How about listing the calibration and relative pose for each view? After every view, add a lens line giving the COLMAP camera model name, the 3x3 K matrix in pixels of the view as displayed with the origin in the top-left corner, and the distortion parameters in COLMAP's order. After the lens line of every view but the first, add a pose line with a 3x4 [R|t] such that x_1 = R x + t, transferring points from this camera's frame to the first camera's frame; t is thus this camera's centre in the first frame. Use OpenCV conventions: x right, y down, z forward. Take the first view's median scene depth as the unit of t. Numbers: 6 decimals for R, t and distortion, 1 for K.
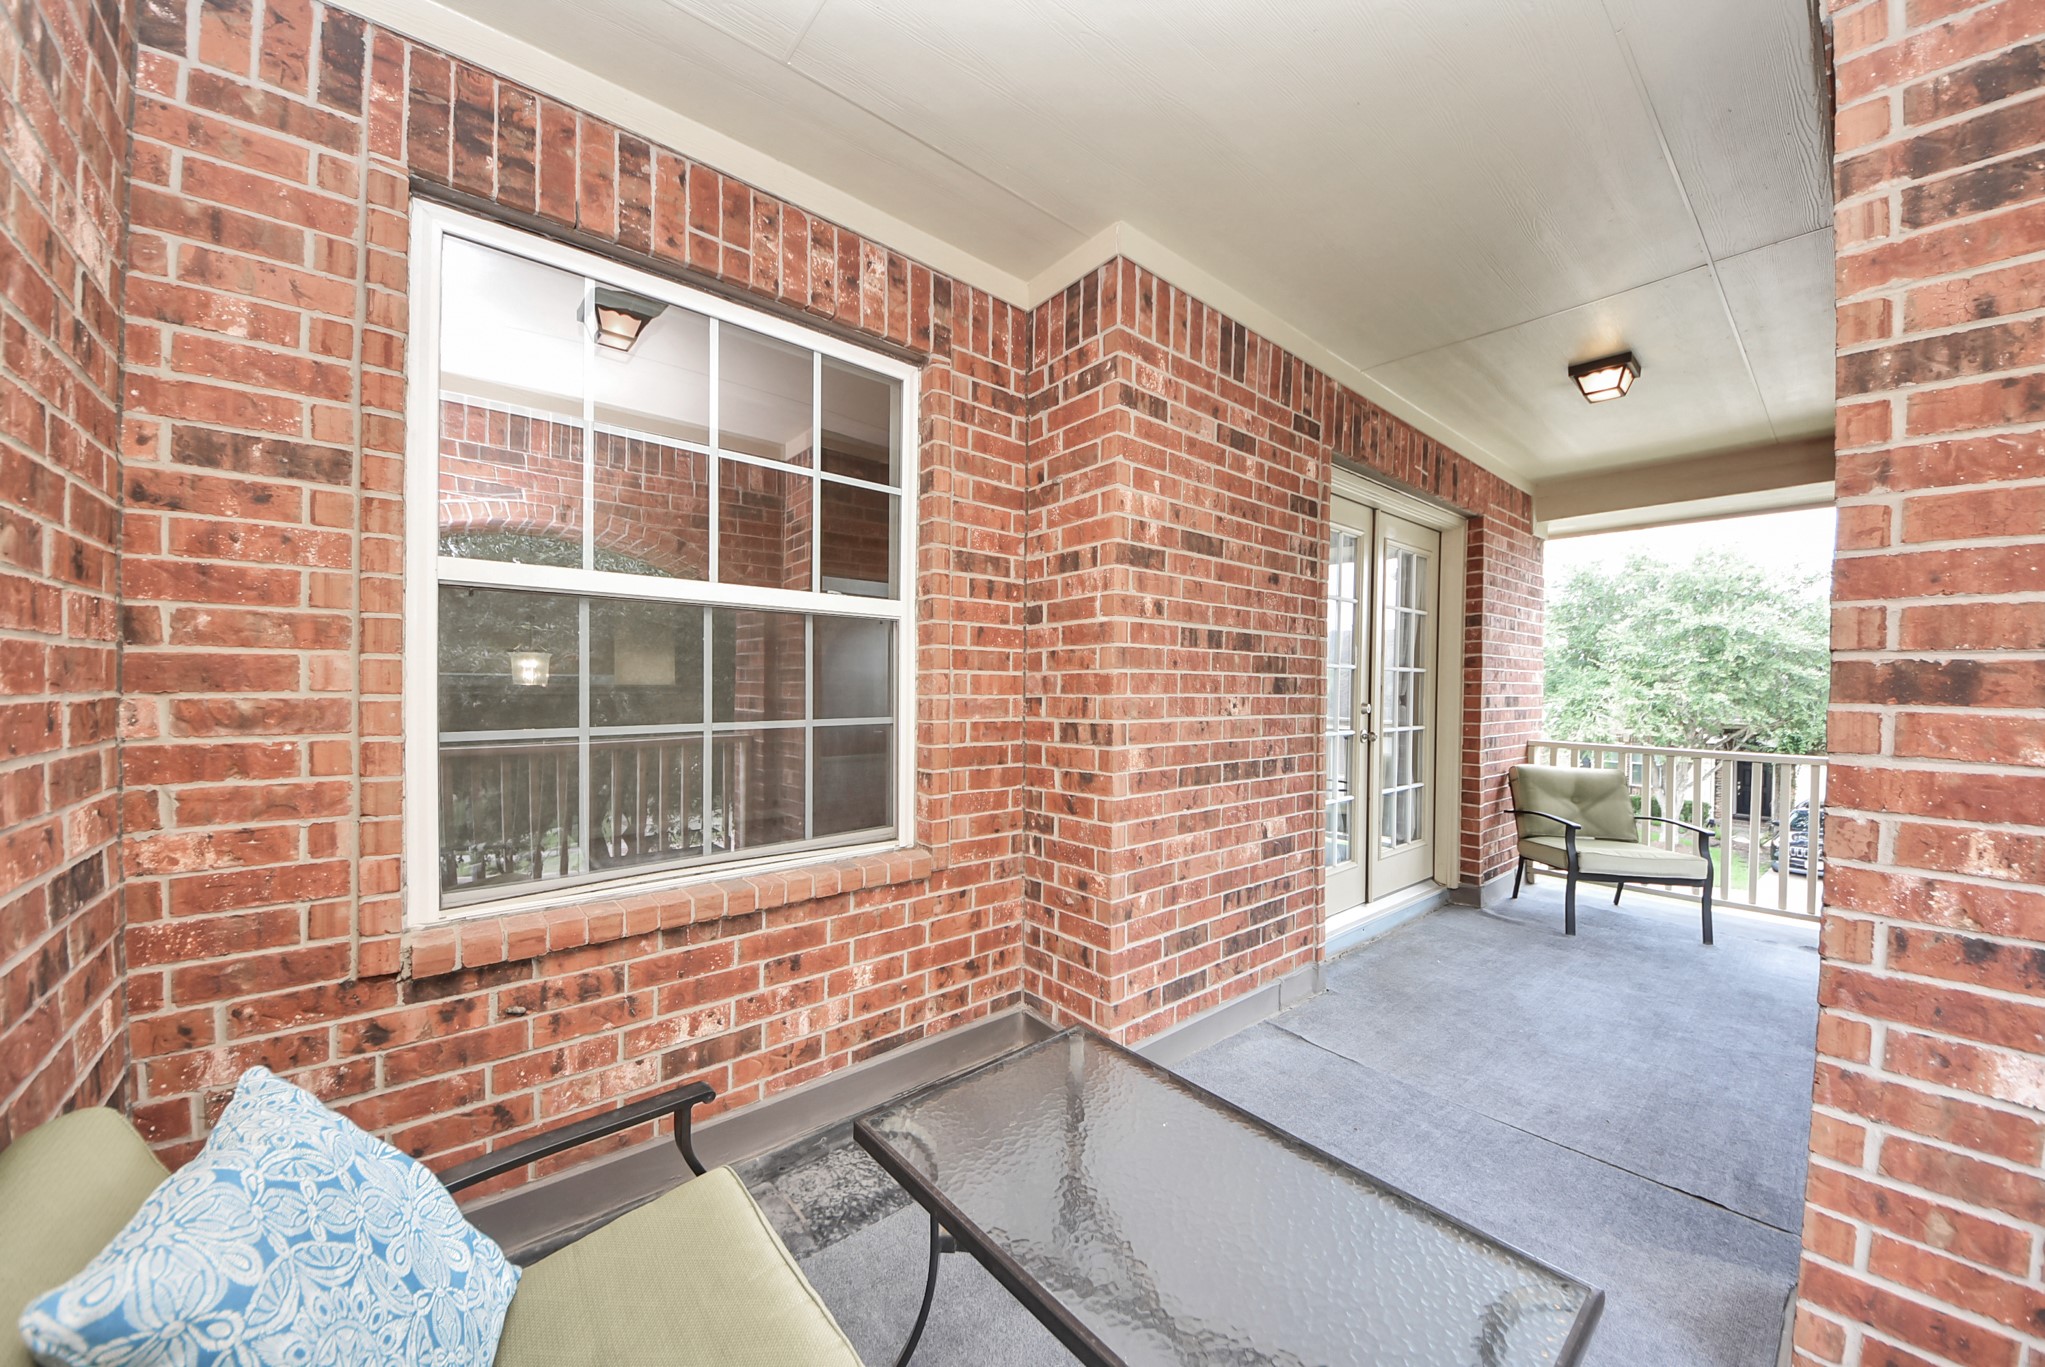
lens RADIAL K [[738.4, 0, 1038.1], [0, 738.4, 685.5], [0, 0, 1]] dist [0.010837, -0.002637]
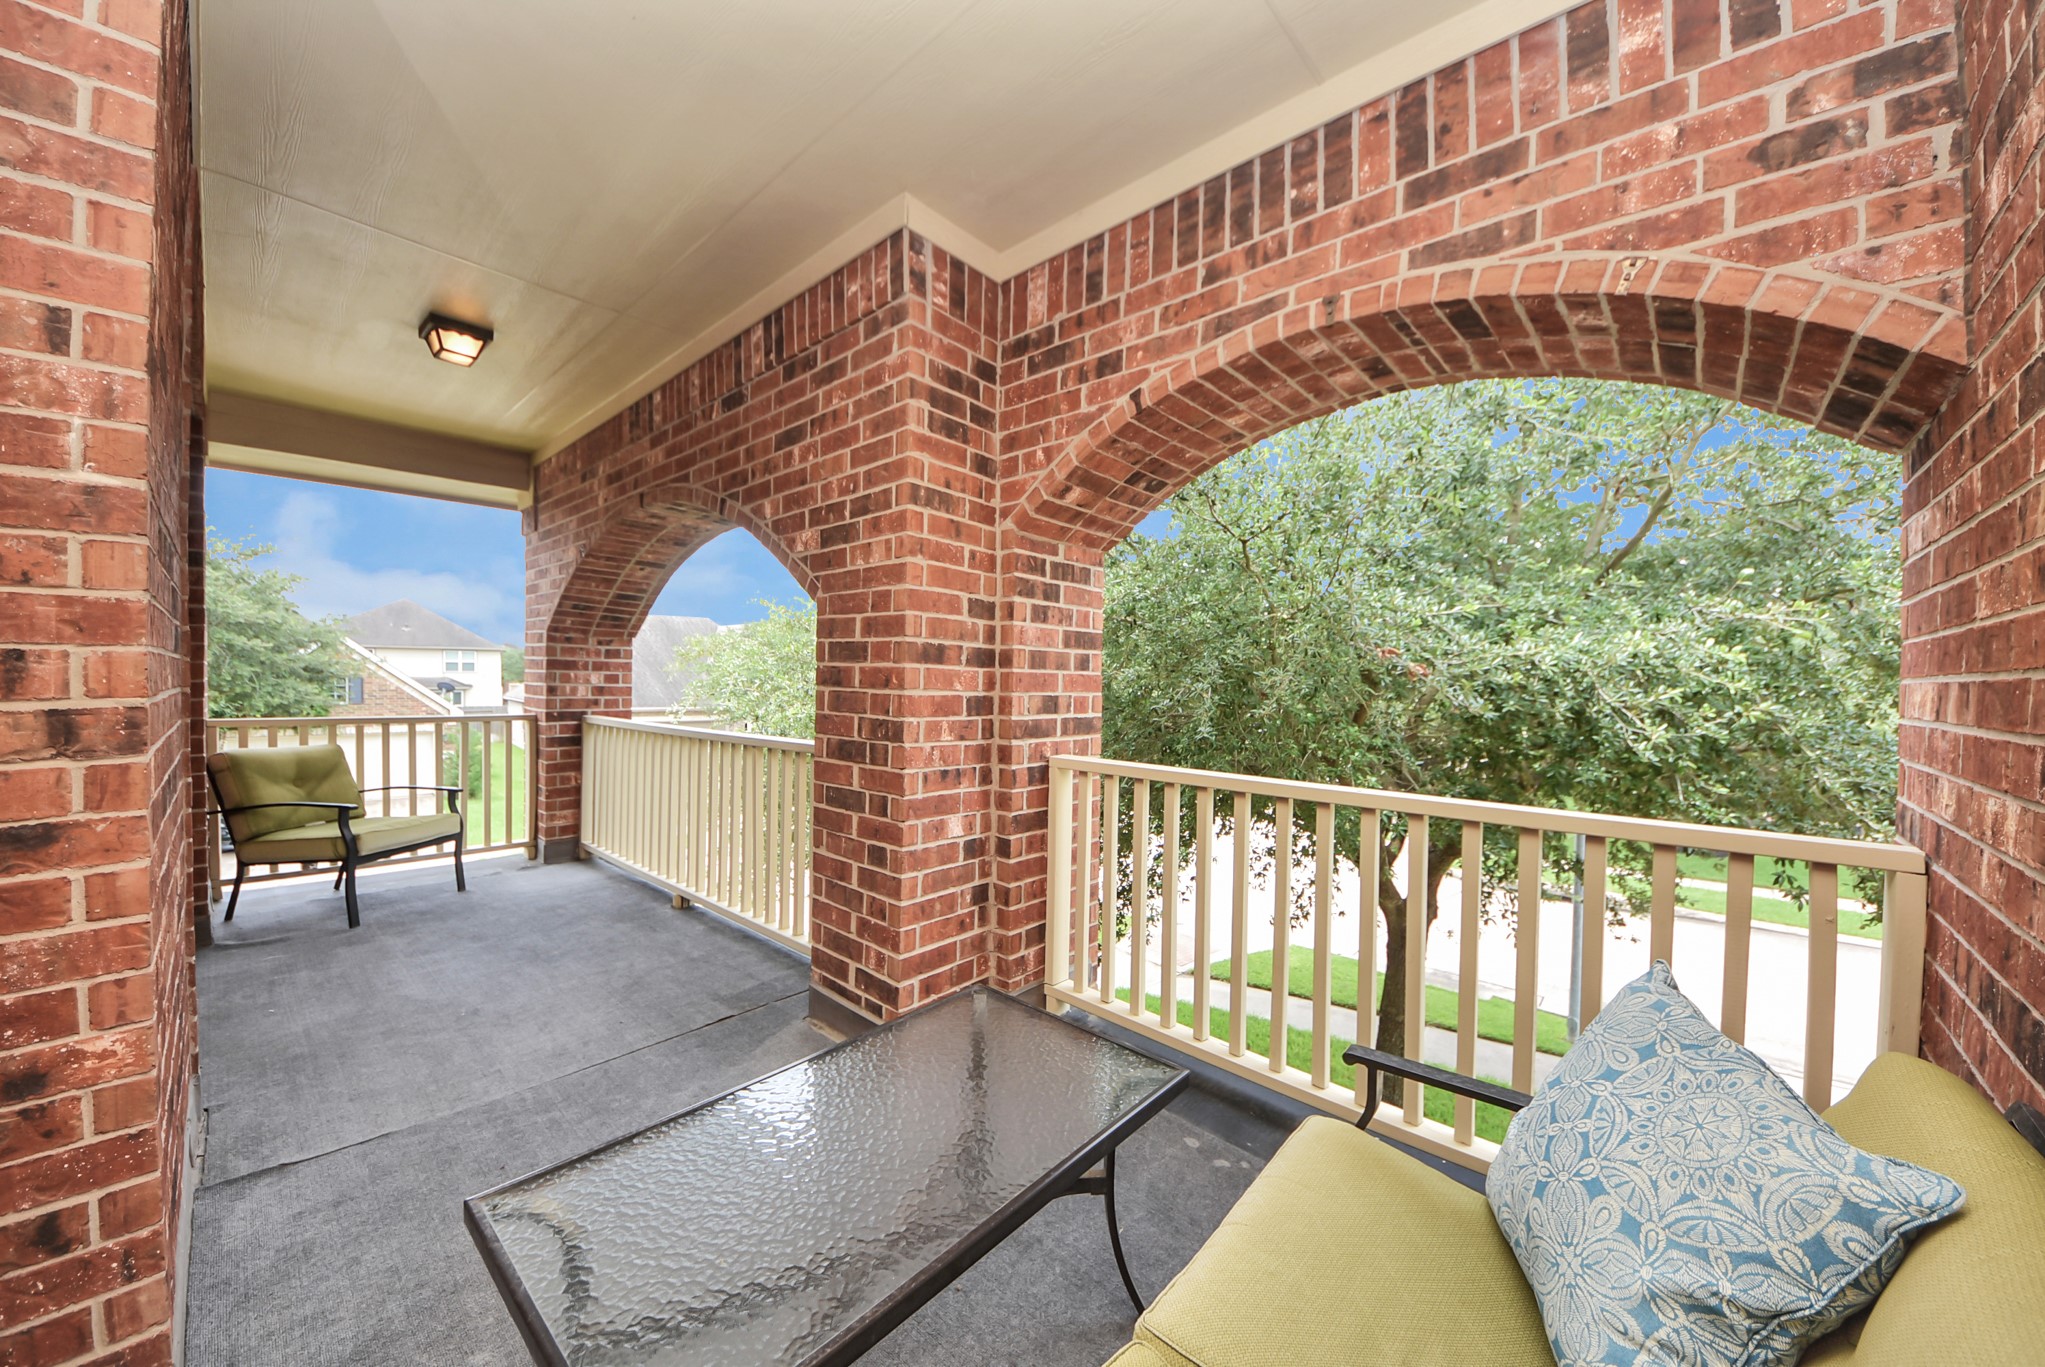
lens RADIAL K [[738.4, 0, 1036.3], [0, 738.4, 687.8], [0, 0, 1]] dist [0.010837, -0.002637]
pose [[-0.123495, -0.023874, 0.992058, -0.292150], [-0.013829, 0.999655, 0.022335, 0.013907], [-0.992249, -0.010961, -0.123783, 0.311764]]
